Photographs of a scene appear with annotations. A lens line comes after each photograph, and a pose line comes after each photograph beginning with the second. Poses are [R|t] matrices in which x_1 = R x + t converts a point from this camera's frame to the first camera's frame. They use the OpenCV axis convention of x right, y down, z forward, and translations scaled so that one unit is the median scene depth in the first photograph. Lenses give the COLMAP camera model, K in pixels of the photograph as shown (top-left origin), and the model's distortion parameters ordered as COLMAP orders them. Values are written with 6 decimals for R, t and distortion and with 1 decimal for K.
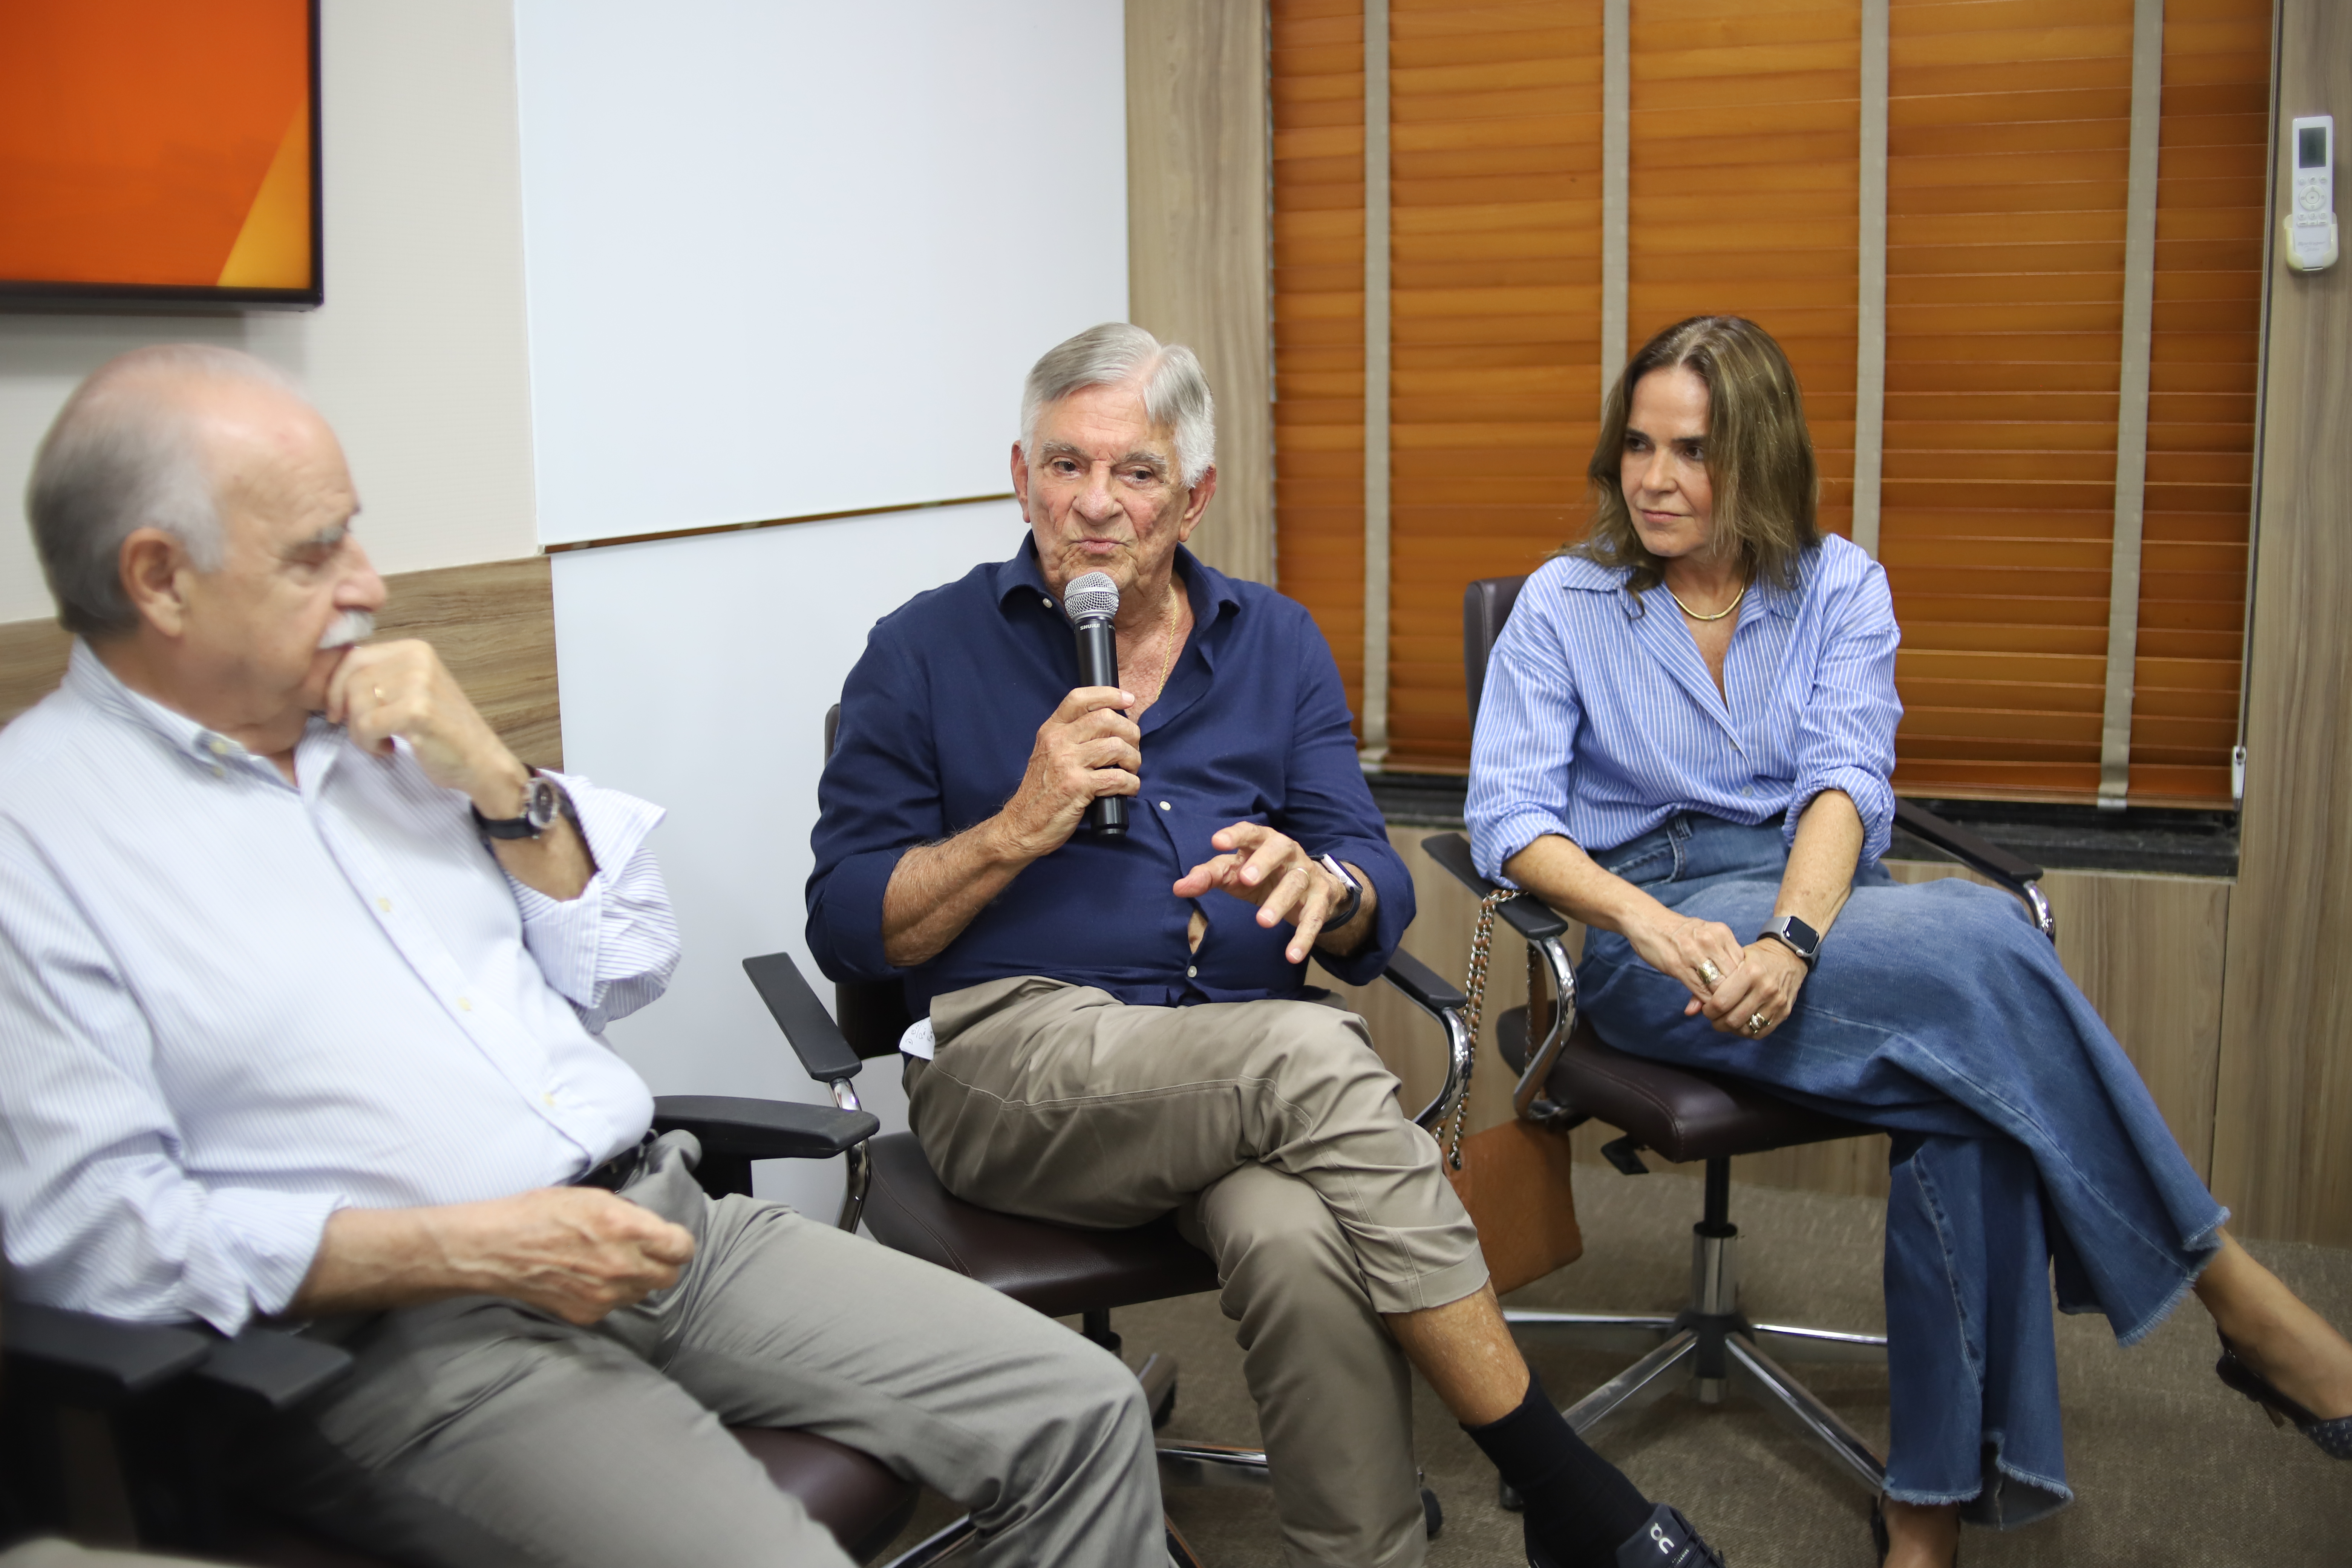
lens RADIAL K [[2317.5, 0, 1176.0], [0, 2317.5, 784.0], [0, 0, 1]] dist [-0.137358, 0.079913]
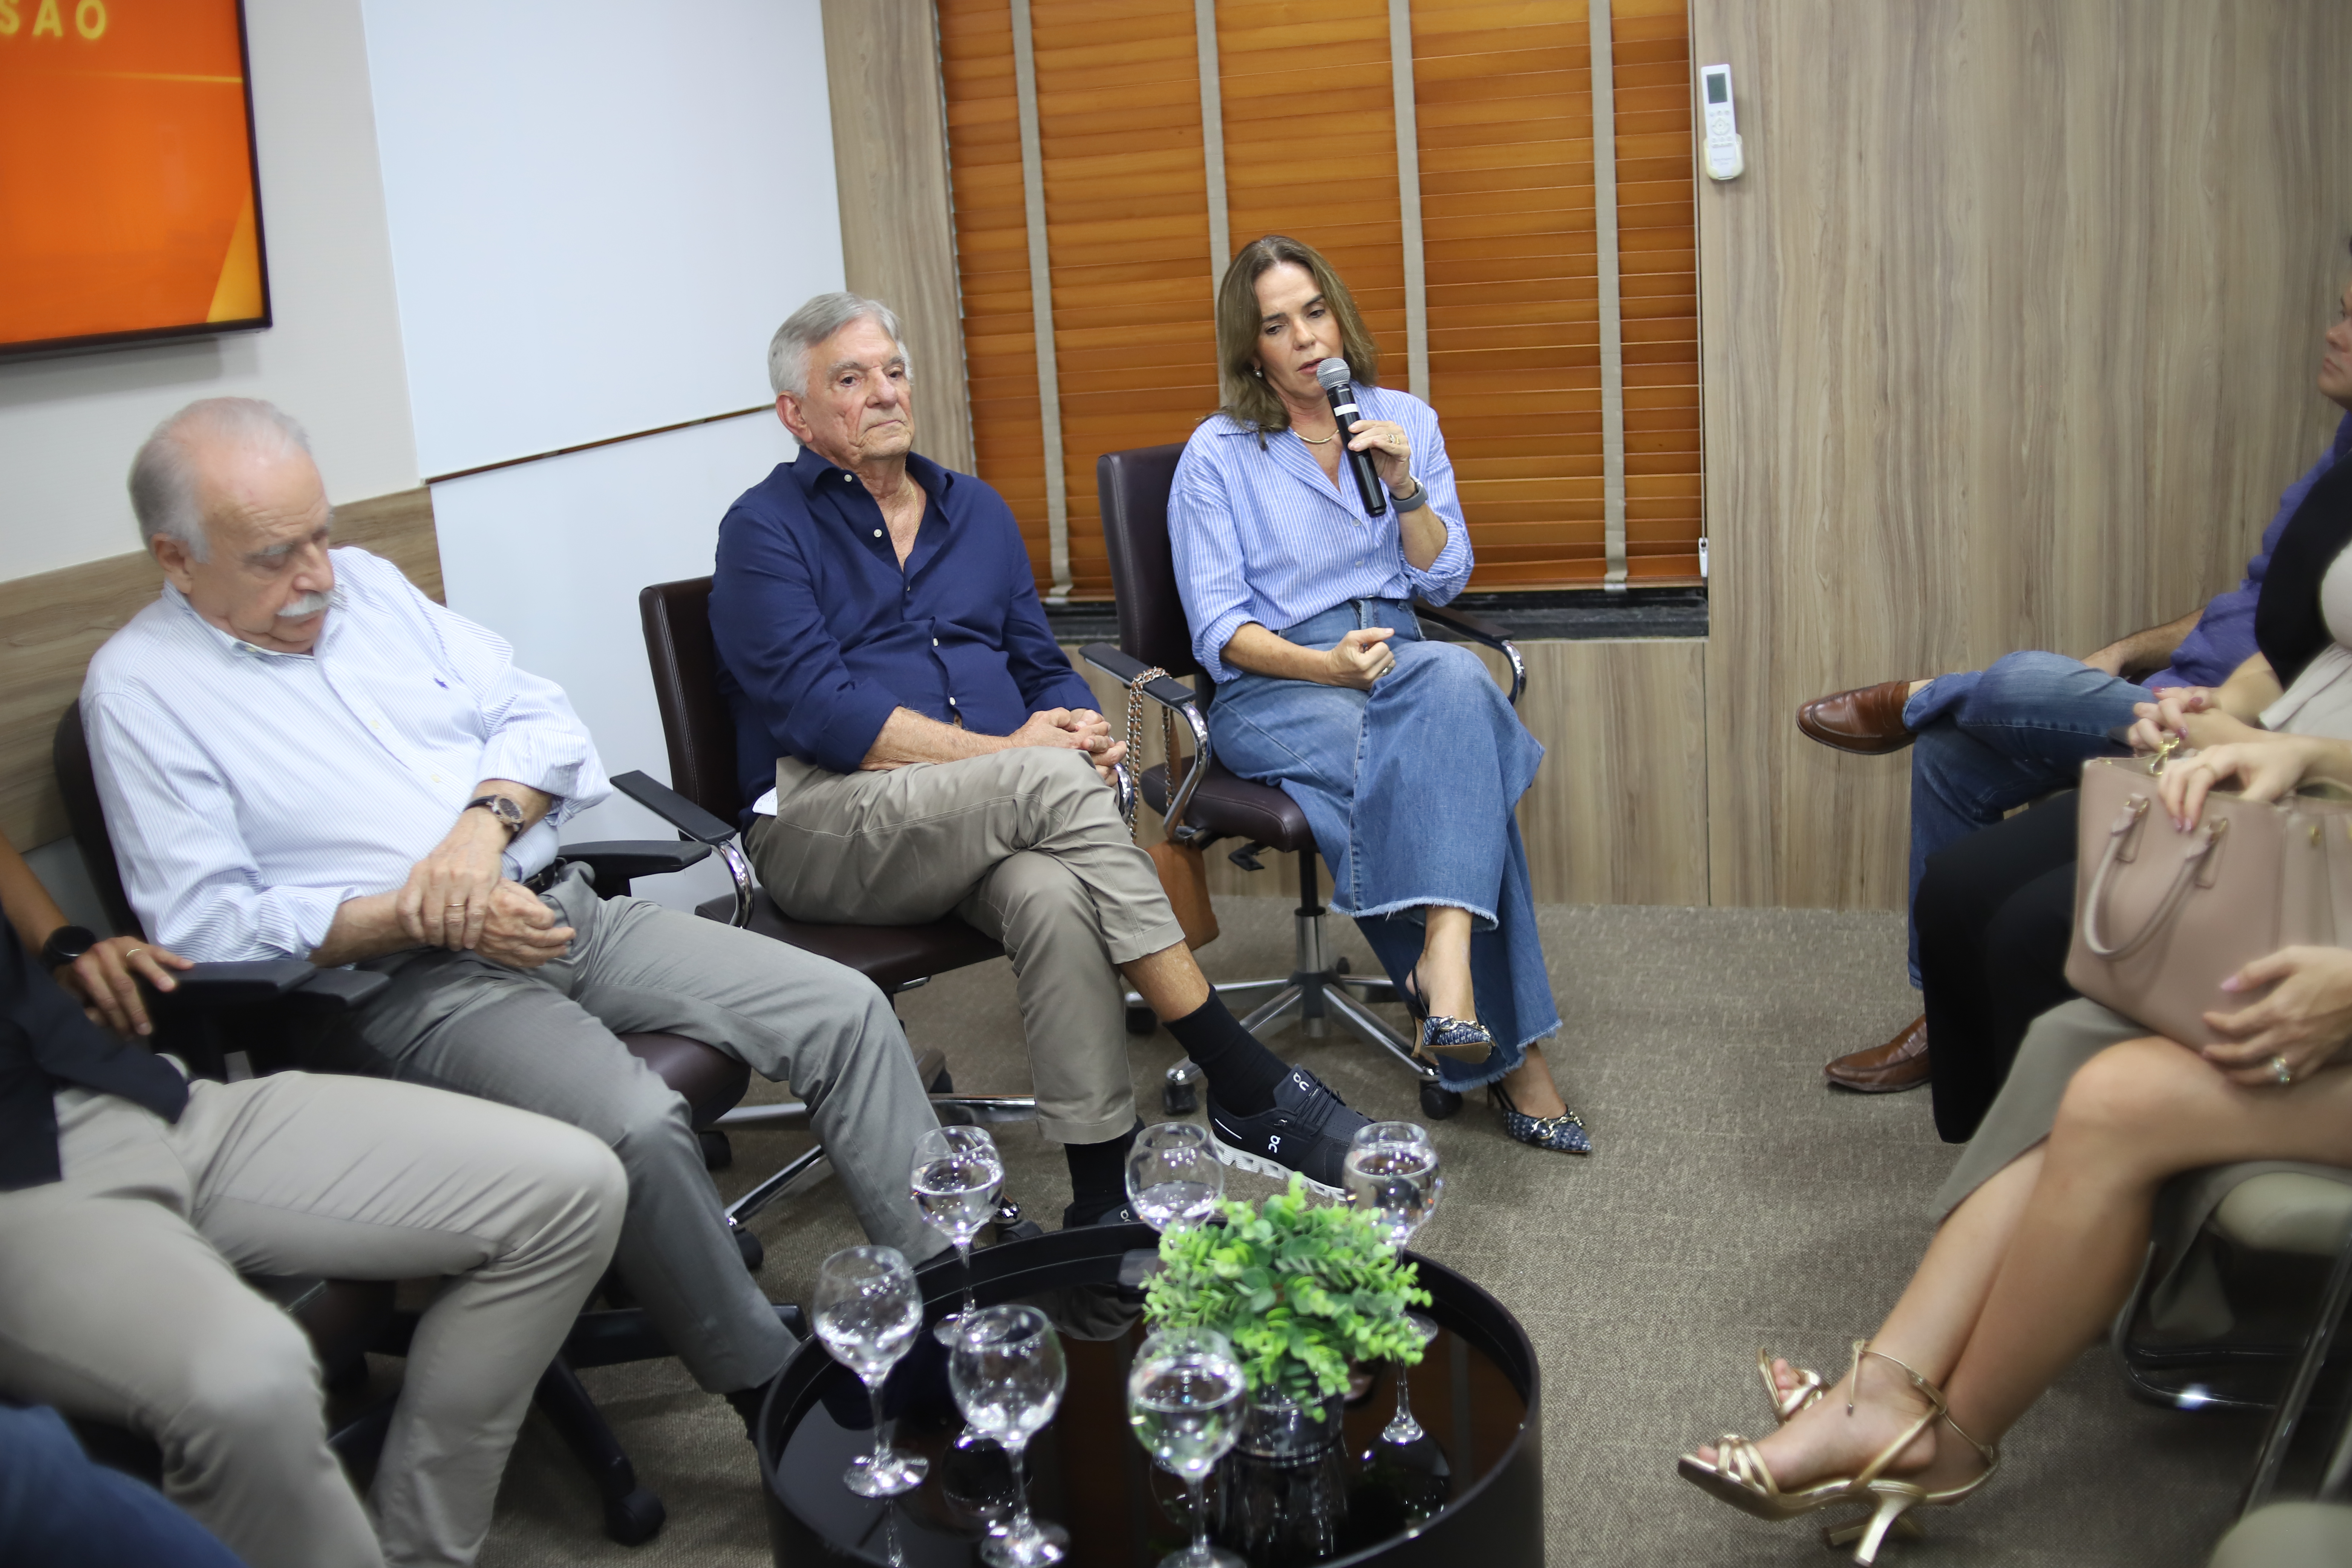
lens RADIAL K [[2317.5, 0, 1176.0], [0, 2317.5, 784.0], [0, 0, 1]] dist [-0.137358, 0.079913]
pose [[0.993197, -0.076617, 0.087689, 0.032143], [0.070939, 0.995286, 0.066130, 0.015973], [-0.092342, -0.059459, 0.993950, -0.323619]]
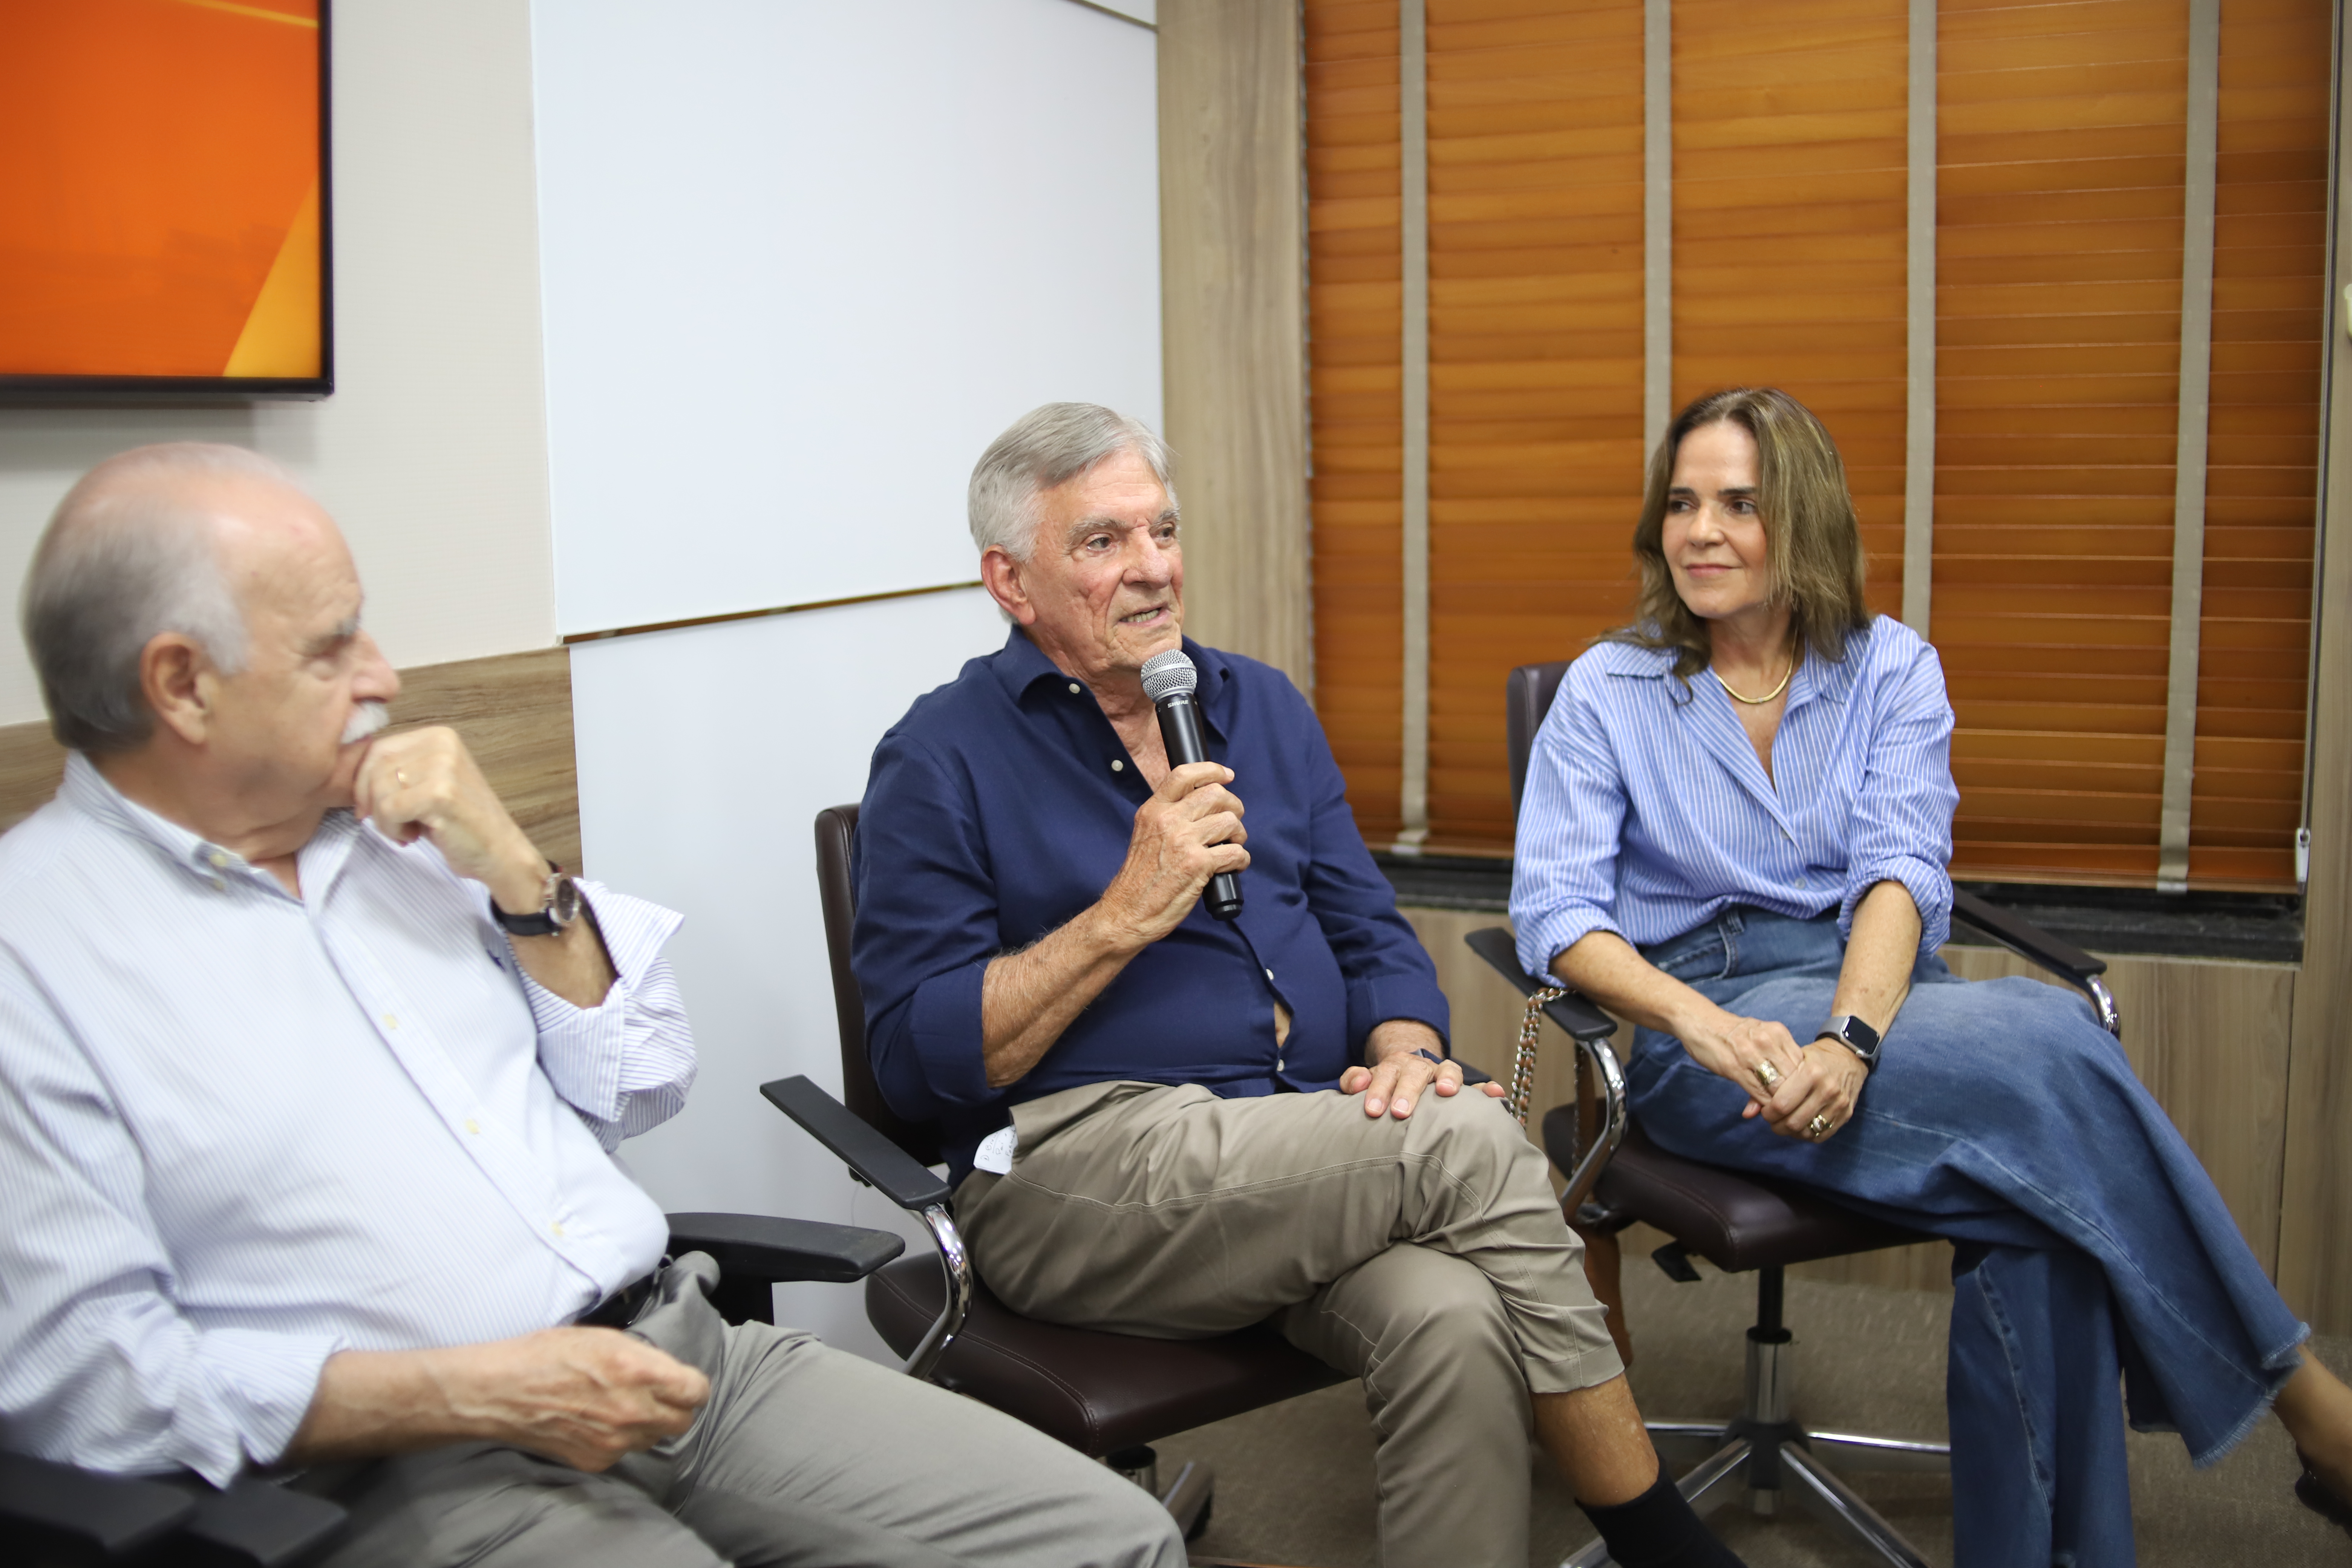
lens RADIAL K [[2317.5, 0, 1176.0], [0, 2317.5, 784.0], [0, 0, 1]] dist [-0.137358, 0.079913]
pose [[0.999901, -0.001765, -0.013990, -0.001180], [0.001424, 0.999702, -0.024385, -0.012738], [0.014029, 0.024363, 0.999605, 0.022632]]
